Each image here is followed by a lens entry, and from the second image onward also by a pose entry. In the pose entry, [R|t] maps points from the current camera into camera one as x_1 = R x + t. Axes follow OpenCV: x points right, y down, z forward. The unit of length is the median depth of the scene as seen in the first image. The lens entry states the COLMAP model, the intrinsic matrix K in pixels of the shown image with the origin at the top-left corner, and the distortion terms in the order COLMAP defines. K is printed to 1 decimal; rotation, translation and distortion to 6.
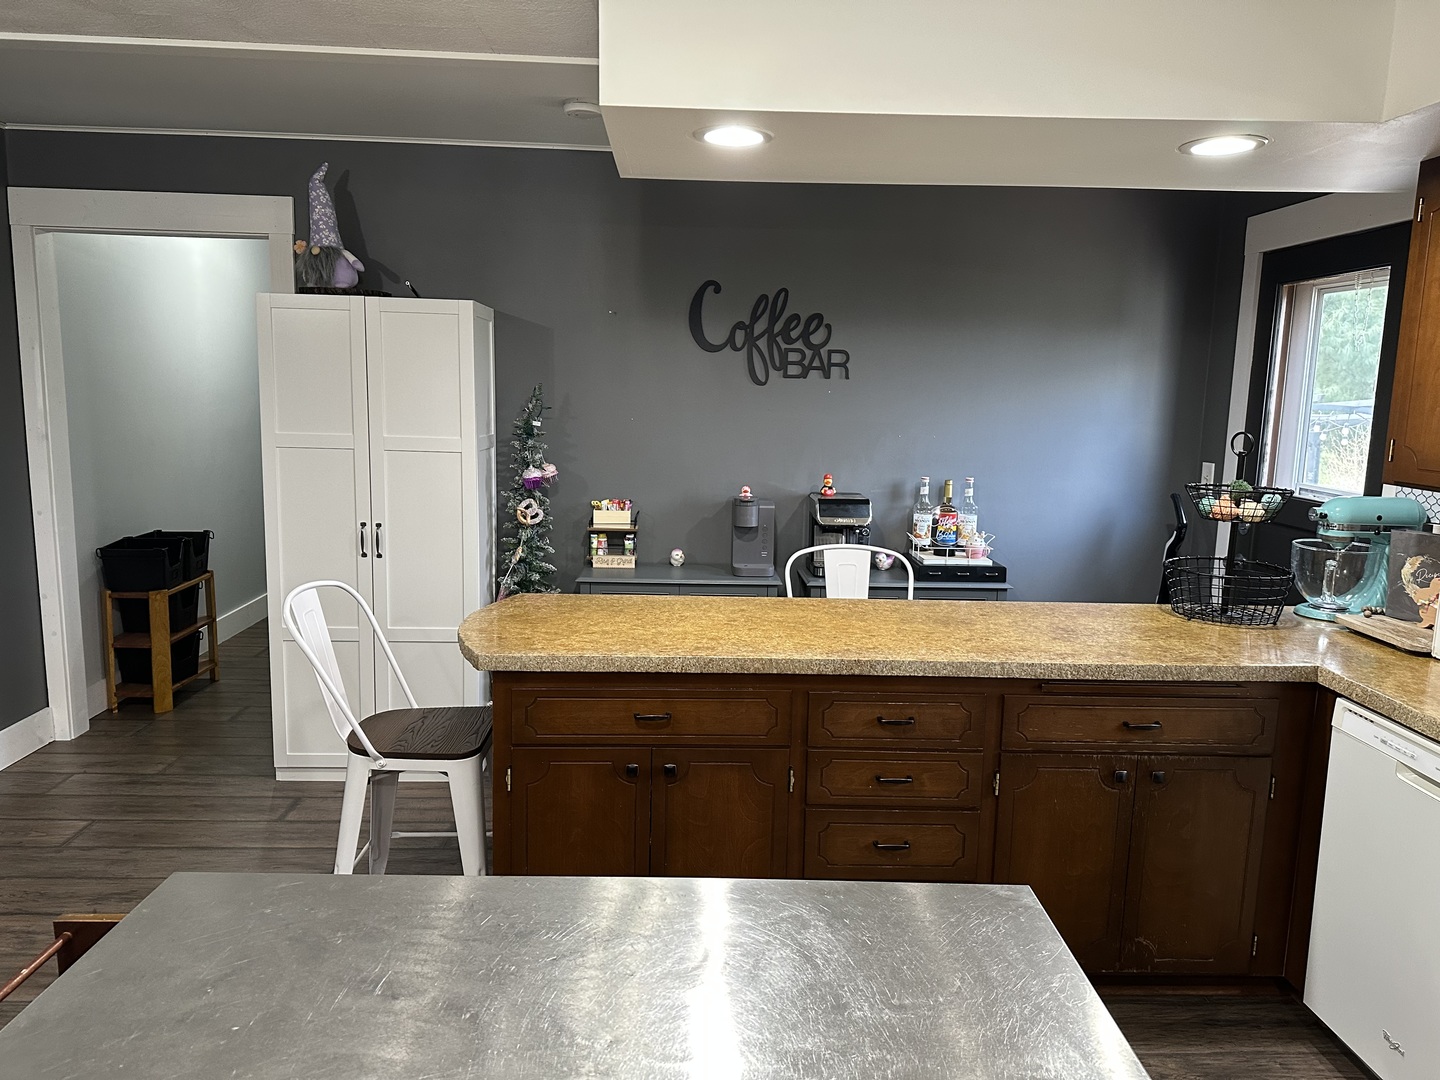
lens RADIAL K [[1007.3, 0, 720.0], [0, 1007.3, 540.0], [0, 0, 1]] dist [0.123143, -0.122936]
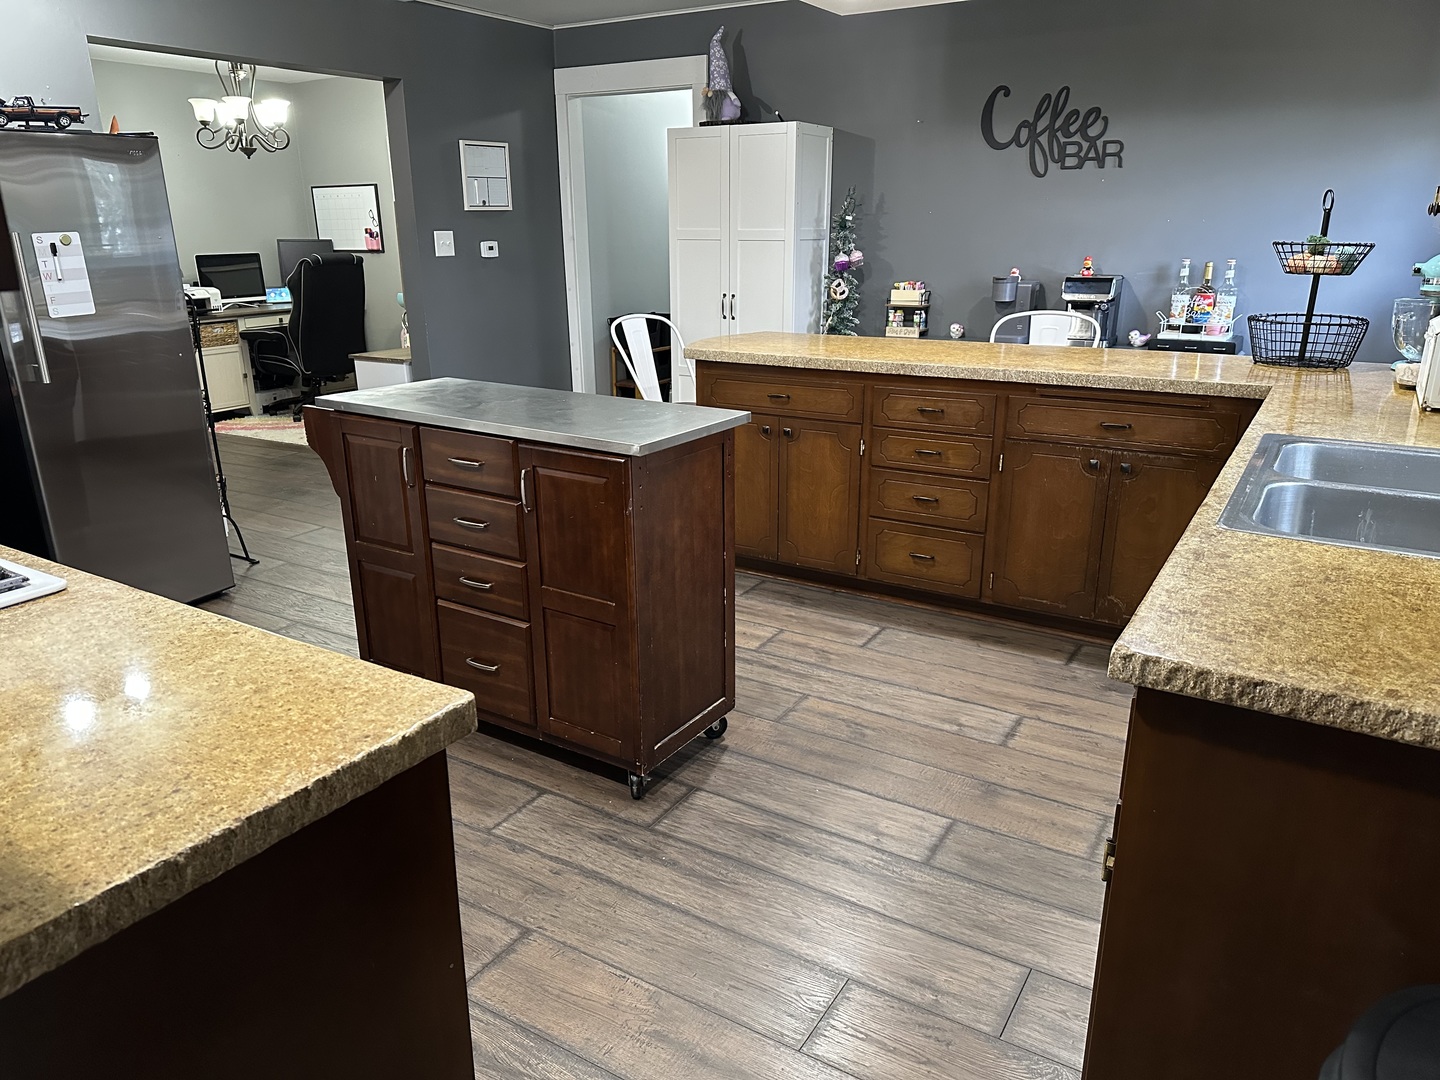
lens RADIAL K [[1006.2, 0, 720.0], [0, 1006.2, 540.0], [0, 0, 1]] dist [0.143783, -0.244789]
pose [[0.837206, 0.138721, -0.529002, 0.424939], [-0.059703, 0.984697, 0.163733, 0.086031], [0.543620, -0.105495, 0.832675, -0.217442]]
